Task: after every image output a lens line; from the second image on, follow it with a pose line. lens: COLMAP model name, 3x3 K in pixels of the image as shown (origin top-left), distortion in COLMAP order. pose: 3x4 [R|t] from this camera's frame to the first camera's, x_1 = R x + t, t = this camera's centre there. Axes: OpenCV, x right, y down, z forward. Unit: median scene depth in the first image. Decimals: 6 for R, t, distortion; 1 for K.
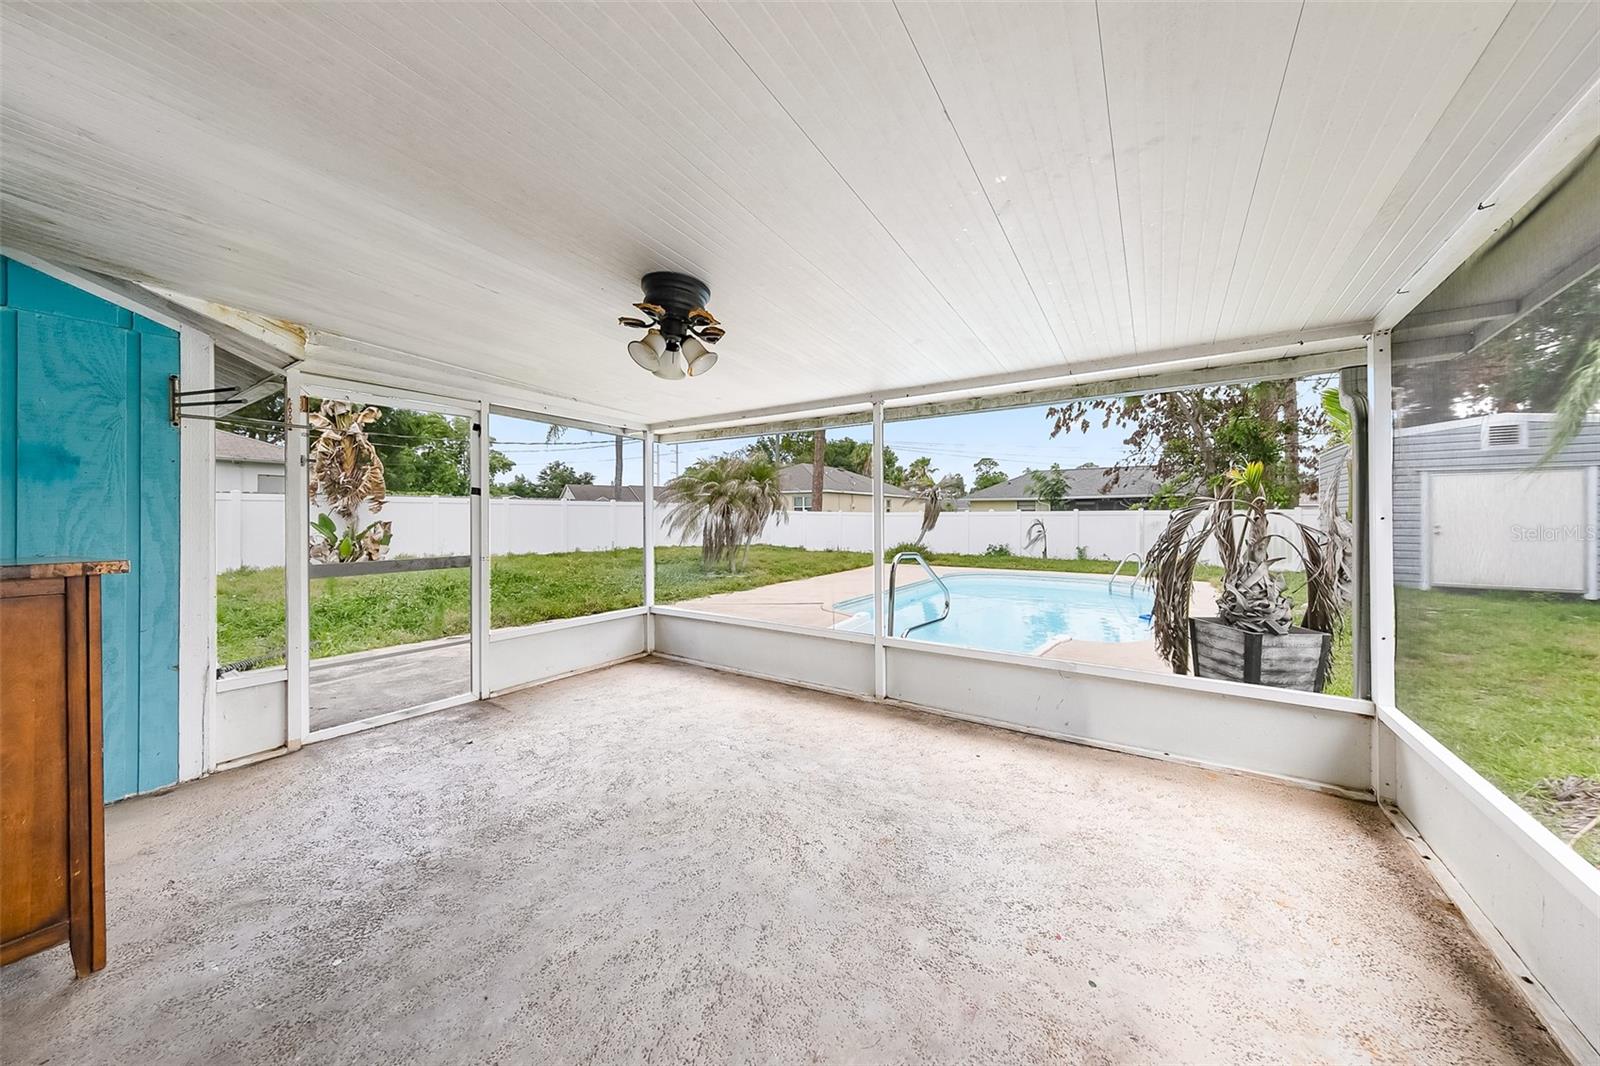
lens RADIAL K [[551.8, 0, 797.3], [0, 551.8, 526.6], [0, 0, 1]] dist [0.008256, -0.000995]
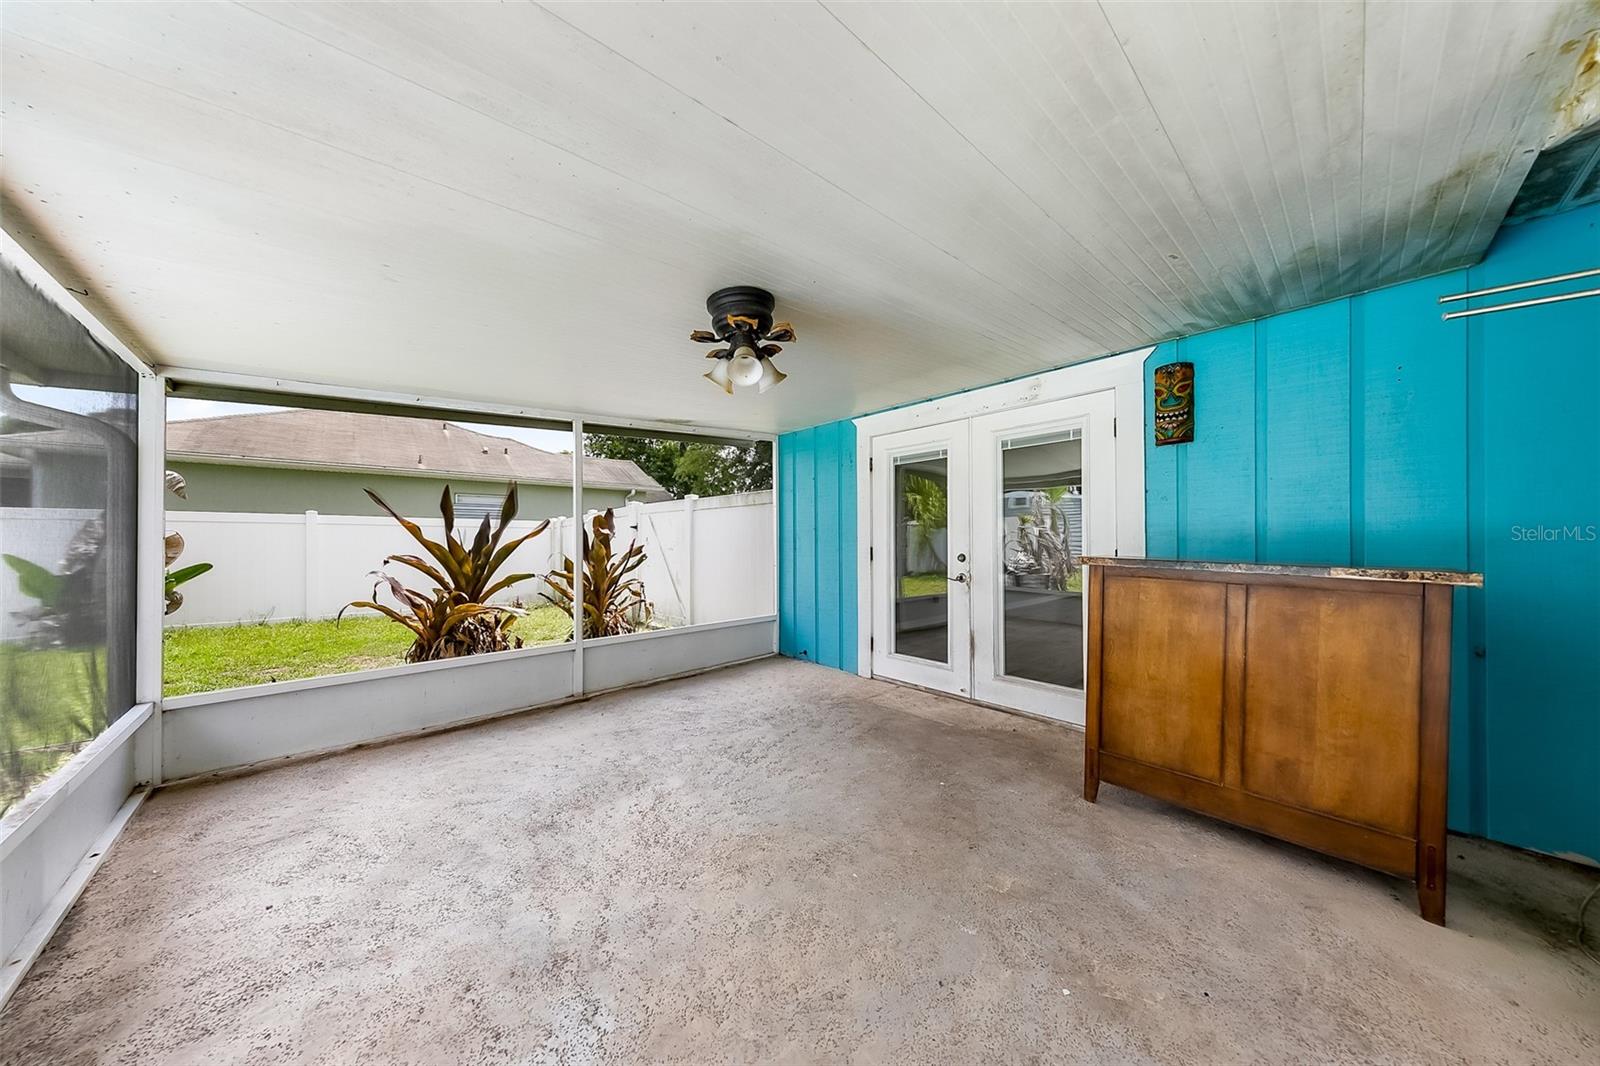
lens RADIAL K [[516.2, 0, 796.5], [0, 516.2, 534.0], [0, 0, 1]] dist [-0.000030, 0.000001]
pose [[-0.970979, 0.009377, 0.238982, -0.534119], [0.010946, 0.999926, 0.005238, -0.016924], [-0.238916, 0.007702, -0.971010, 1.855351]]
